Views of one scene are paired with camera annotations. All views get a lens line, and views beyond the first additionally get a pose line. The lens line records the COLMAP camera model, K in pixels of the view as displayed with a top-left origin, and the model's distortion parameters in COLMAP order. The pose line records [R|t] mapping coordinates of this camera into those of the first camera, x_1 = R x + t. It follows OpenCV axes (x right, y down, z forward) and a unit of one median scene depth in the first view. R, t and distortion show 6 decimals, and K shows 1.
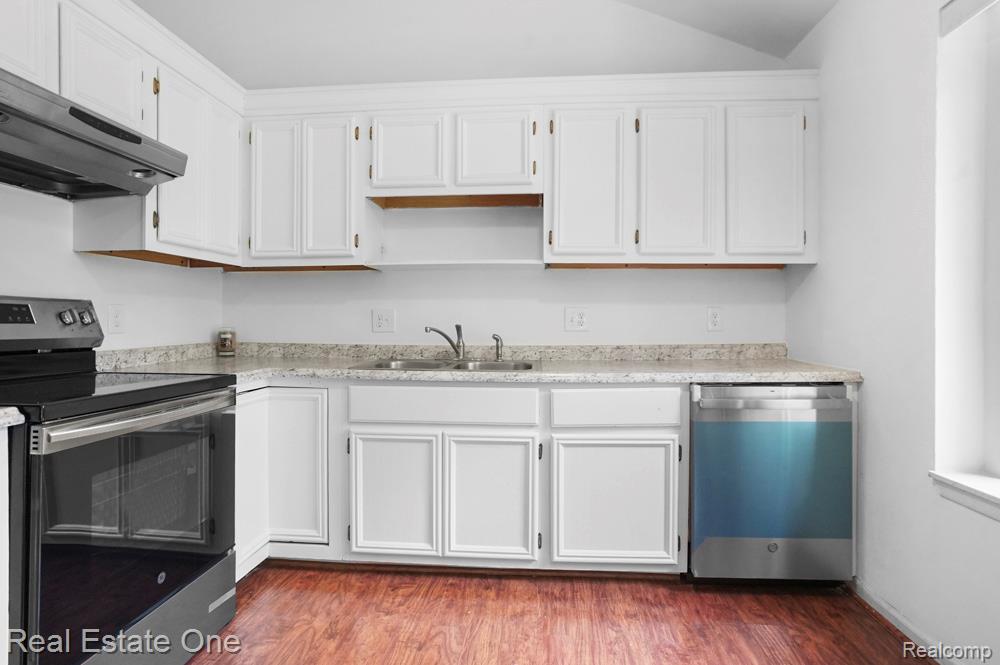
lens RADIAL K [[530.6, 0, 498.8], [0, 530.6, 324.2], [0, 0, 1]] dist [-0.002001, -0.000101]
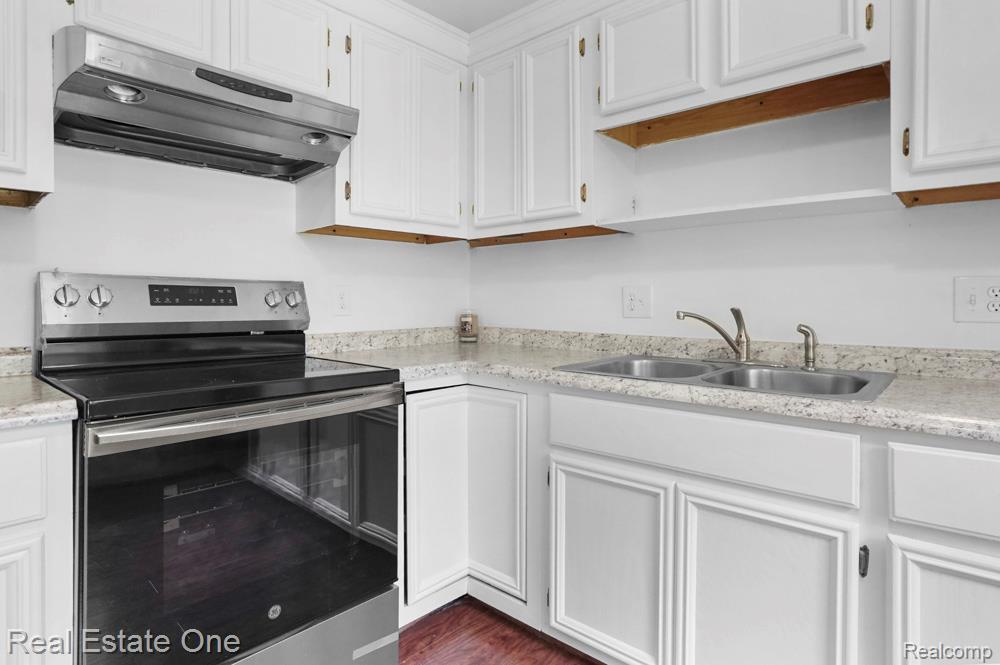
lens RADIAL K [[546.3, 0, 501.1], [0, 546.3, 304.4], [0, 0, 1]] dist [-0.022684, 0.001211]
pose [[0.795600, 0.000594, -0.605821, 0.110785], [-0.001756, 0.999998, -0.001326, -0.002226], [0.605819, 0.002118, 0.795600, 0.374460]]
